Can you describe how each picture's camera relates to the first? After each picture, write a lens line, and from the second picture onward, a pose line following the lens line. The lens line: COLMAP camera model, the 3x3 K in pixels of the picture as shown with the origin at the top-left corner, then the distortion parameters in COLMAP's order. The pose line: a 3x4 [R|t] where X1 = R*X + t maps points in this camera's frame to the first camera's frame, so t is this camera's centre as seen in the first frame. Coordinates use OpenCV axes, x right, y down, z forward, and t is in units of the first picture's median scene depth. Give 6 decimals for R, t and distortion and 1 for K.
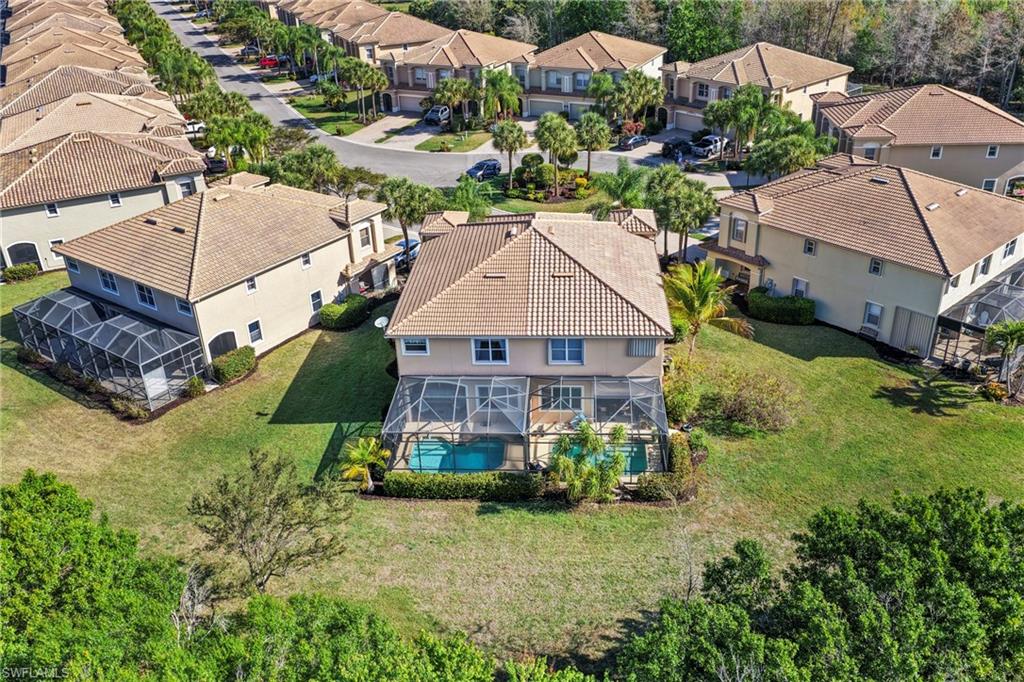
lens RADIAL K [[887.7, 0, 512.0], [0, 887.7, 341.0], [0, 0, 1]] dist [0.004877, 0.002299]
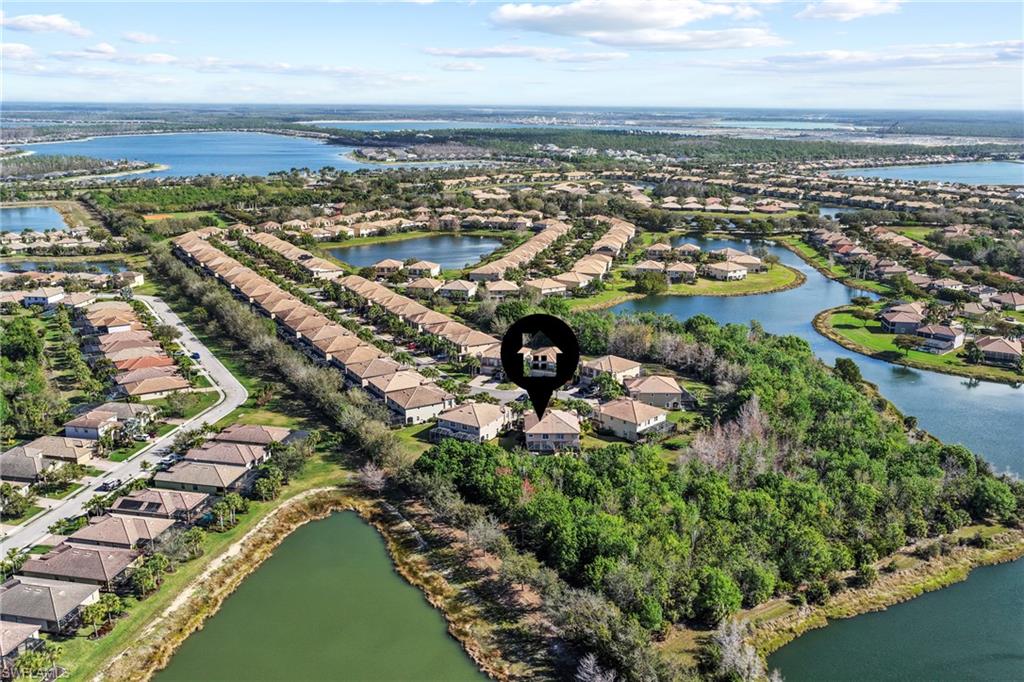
lens RADIAL K [[887.7, 0, 512.0], [0, 887.7, 341.0], [0, 0, 1]] dist [0.004877, 0.002299]
pose [[0.996123, 0.017815, 0.086151, -0.398093], [0.002038, 0.974347, -0.225042, 0.374080], [-0.087950, 0.224345, 0.970533, -2.429616]]
